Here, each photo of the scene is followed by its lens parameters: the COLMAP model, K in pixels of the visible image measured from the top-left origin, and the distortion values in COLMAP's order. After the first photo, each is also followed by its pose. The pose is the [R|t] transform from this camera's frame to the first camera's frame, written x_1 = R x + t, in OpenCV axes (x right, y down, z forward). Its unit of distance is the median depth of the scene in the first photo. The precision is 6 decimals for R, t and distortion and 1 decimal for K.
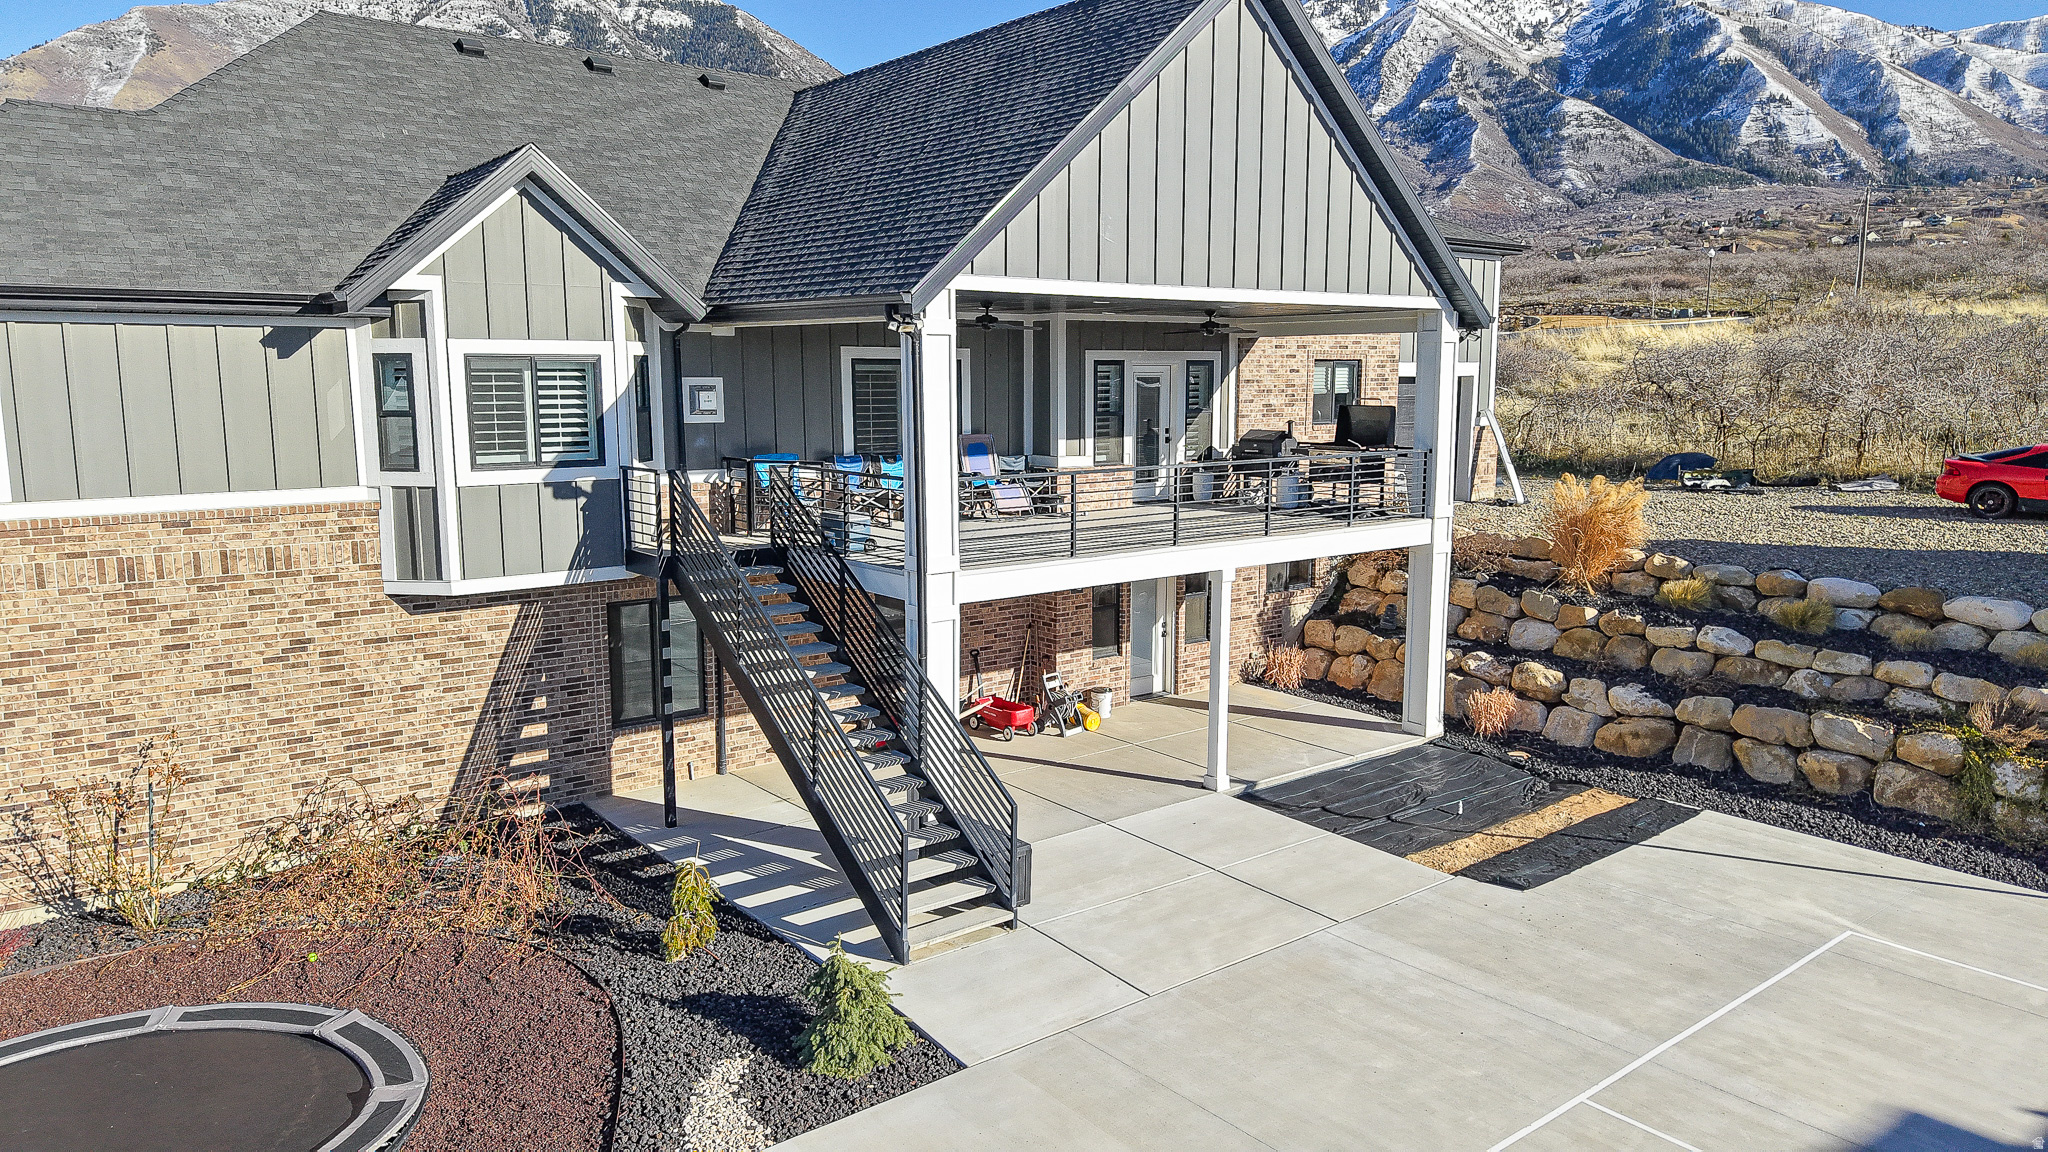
lens RADIAL K [[1368.4, 0, 1025.7], [0, 1368.4, 574.1], [0, 0, 1]] dist [0.038820, -0.048678]
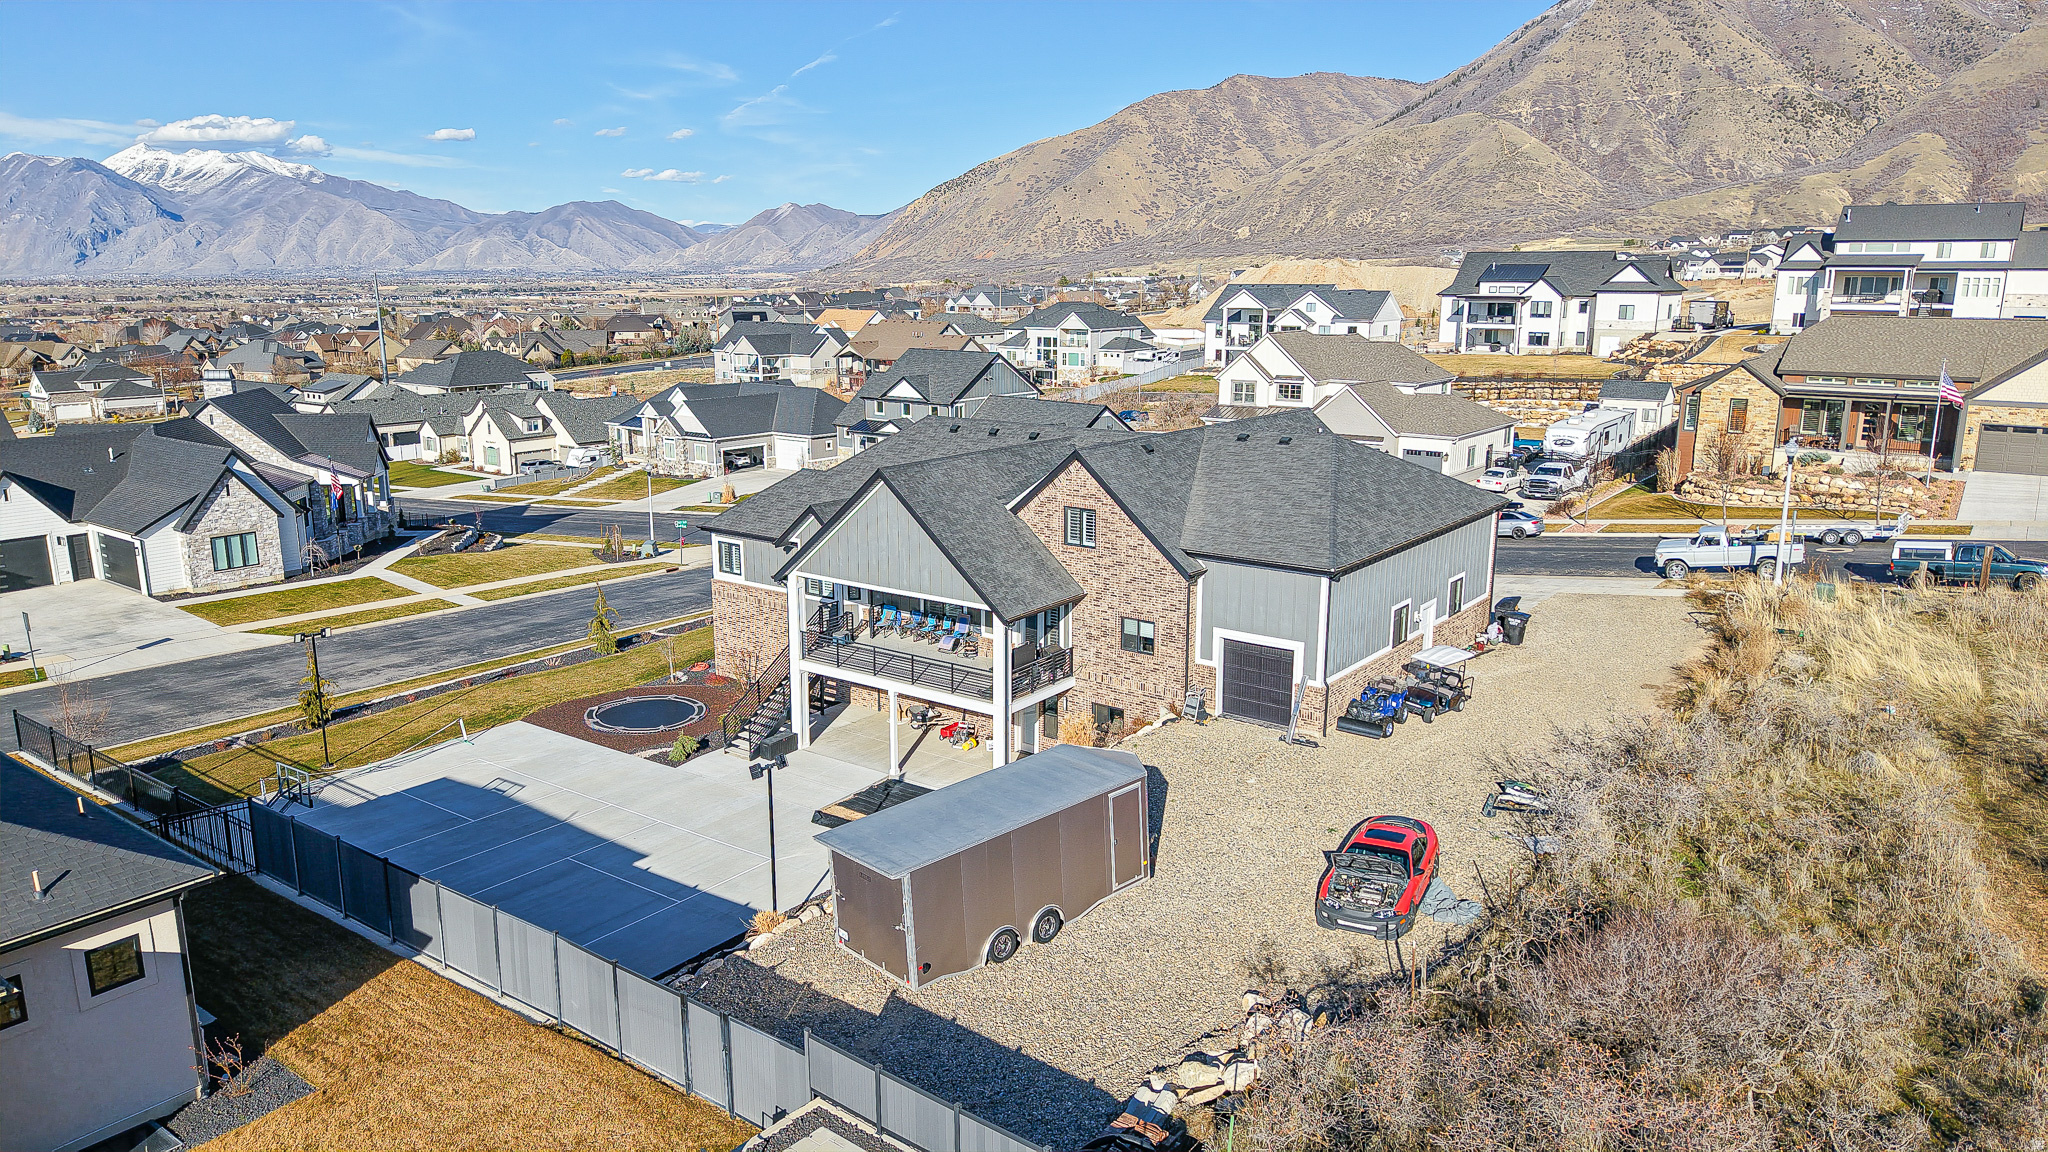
lens RADIAL K [[1368.4, 0, 1022.6], [0, 1368.4, 554.7], [0, 0, 1]] dist [0.038820, -0.048678]
pose [[0.260553, 0.196577, -0.945235, 2.686868], [-0.141739, 0.976232, 0.163953, -0.736612], [0.954999, 0.091258, 0.282222, 0.503272]]
